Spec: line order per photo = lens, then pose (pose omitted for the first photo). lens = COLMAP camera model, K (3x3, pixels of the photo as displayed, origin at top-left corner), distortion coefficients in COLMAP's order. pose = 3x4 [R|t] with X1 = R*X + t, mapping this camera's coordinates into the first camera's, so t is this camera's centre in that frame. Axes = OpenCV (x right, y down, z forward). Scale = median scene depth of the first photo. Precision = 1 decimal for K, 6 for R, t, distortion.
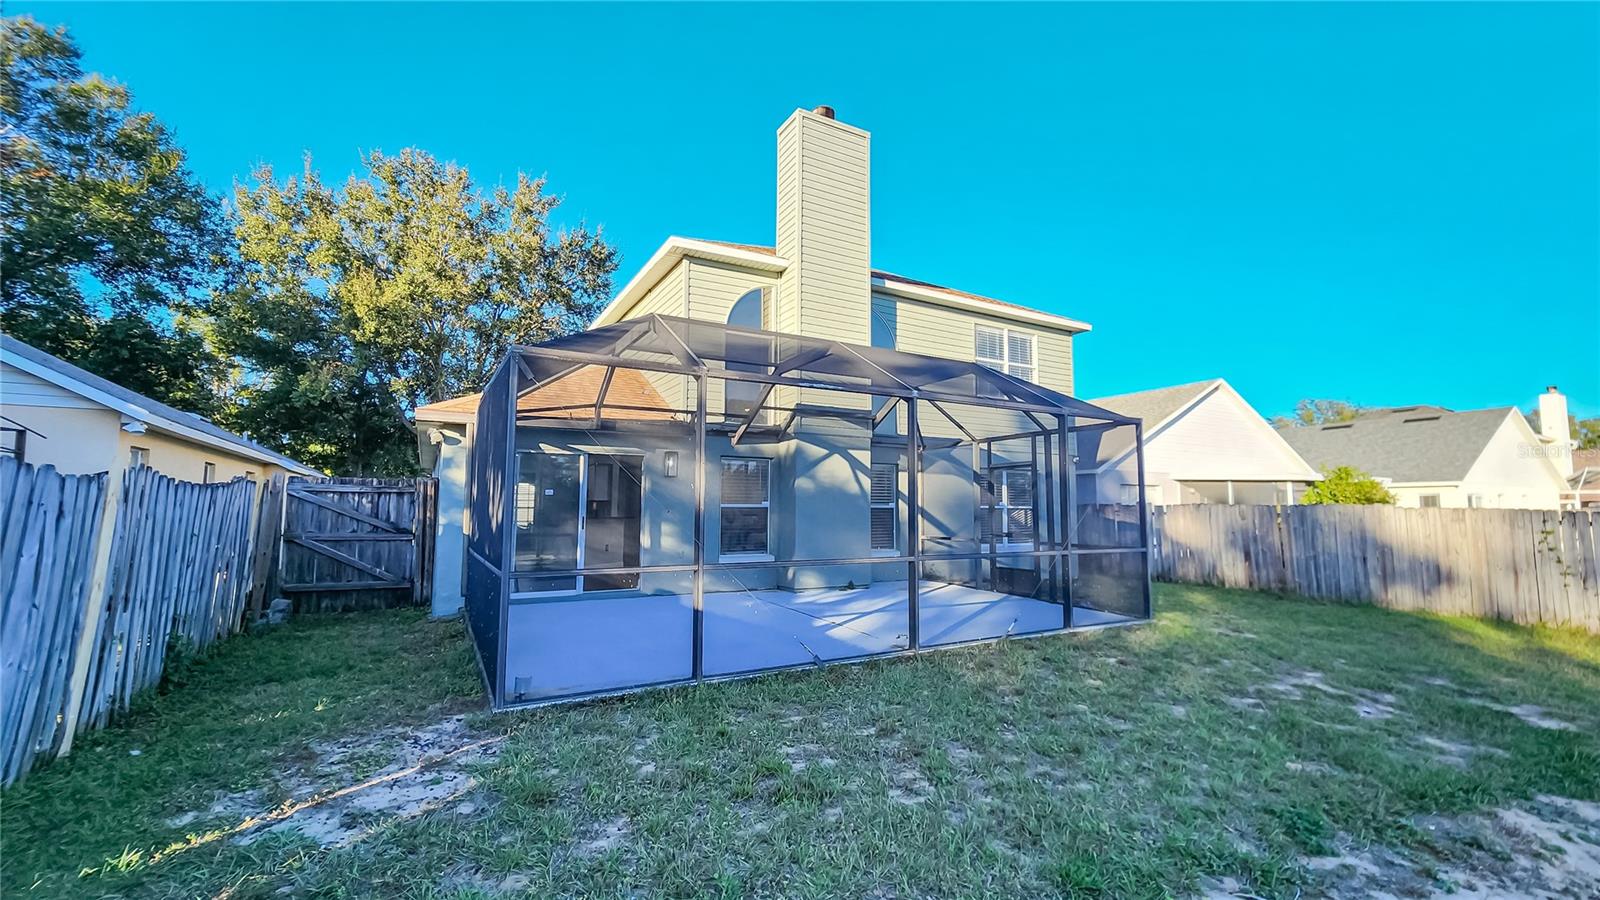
lens RADIAL K [[607.8, 0, 806.8], [0, 607.8, 462.8], [0, 0, 1]] dist [0.001116, -0.000181]
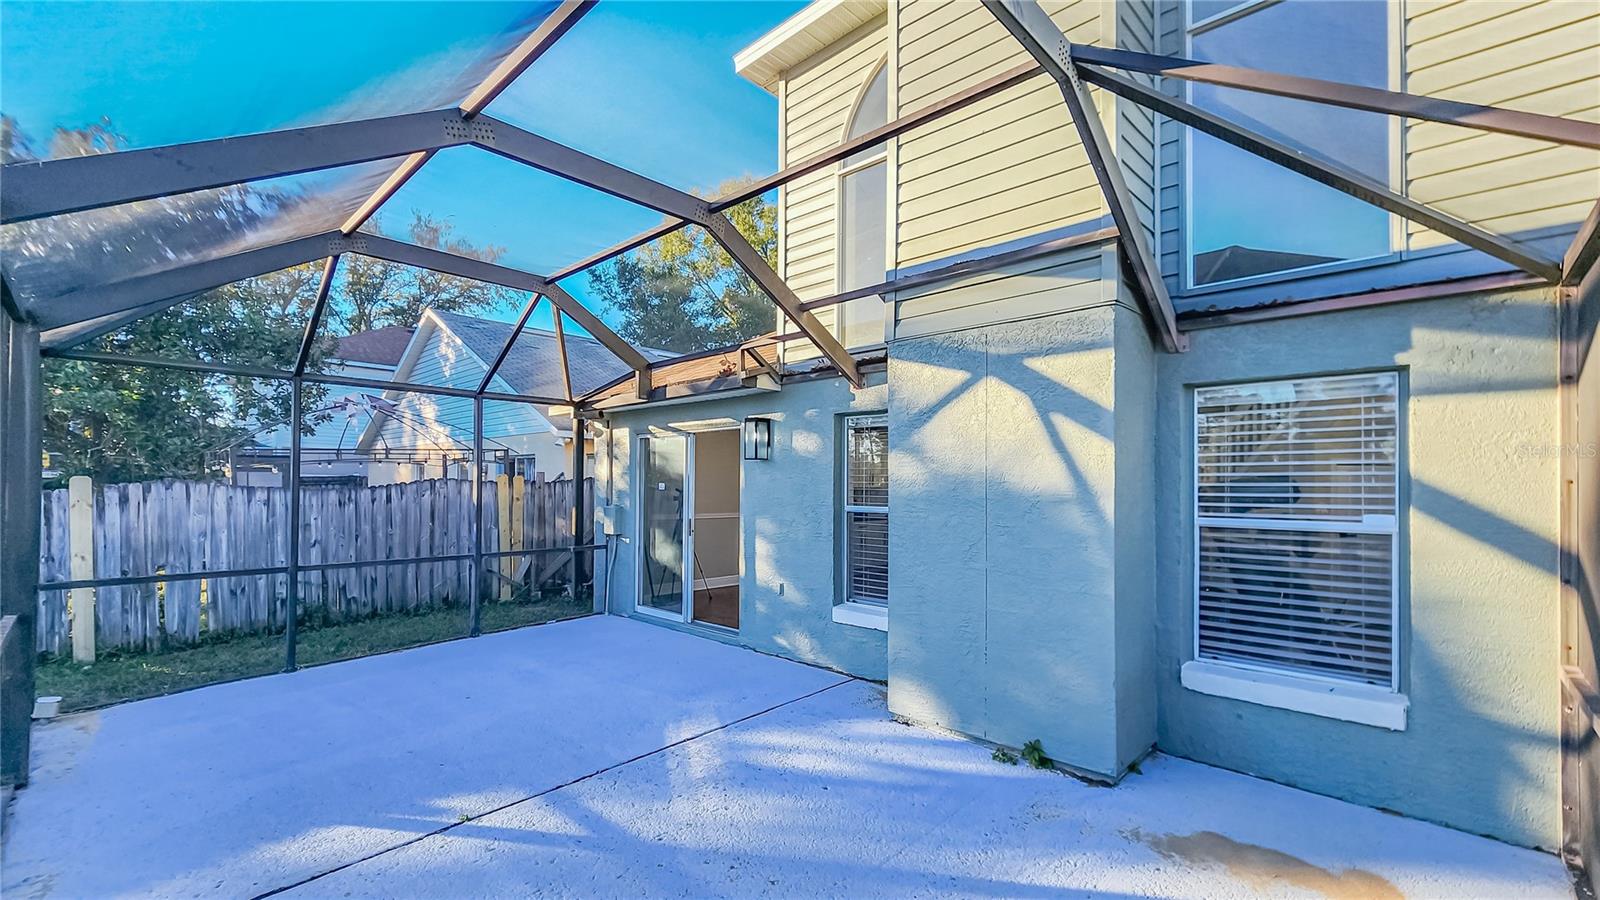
lens RADIAL K [[607.8, 0, 824.1], [0, 607.8, 488.2], [0, 0, 1]] dist [0.001116, -0.000181]
pose [[0.371330, 0.008244, -0.928464, 0.327531], [0.068432, 0.996998, 0.036222, 0.028668], [0.925976, -0.076987, 0.369651, 0.733063]]
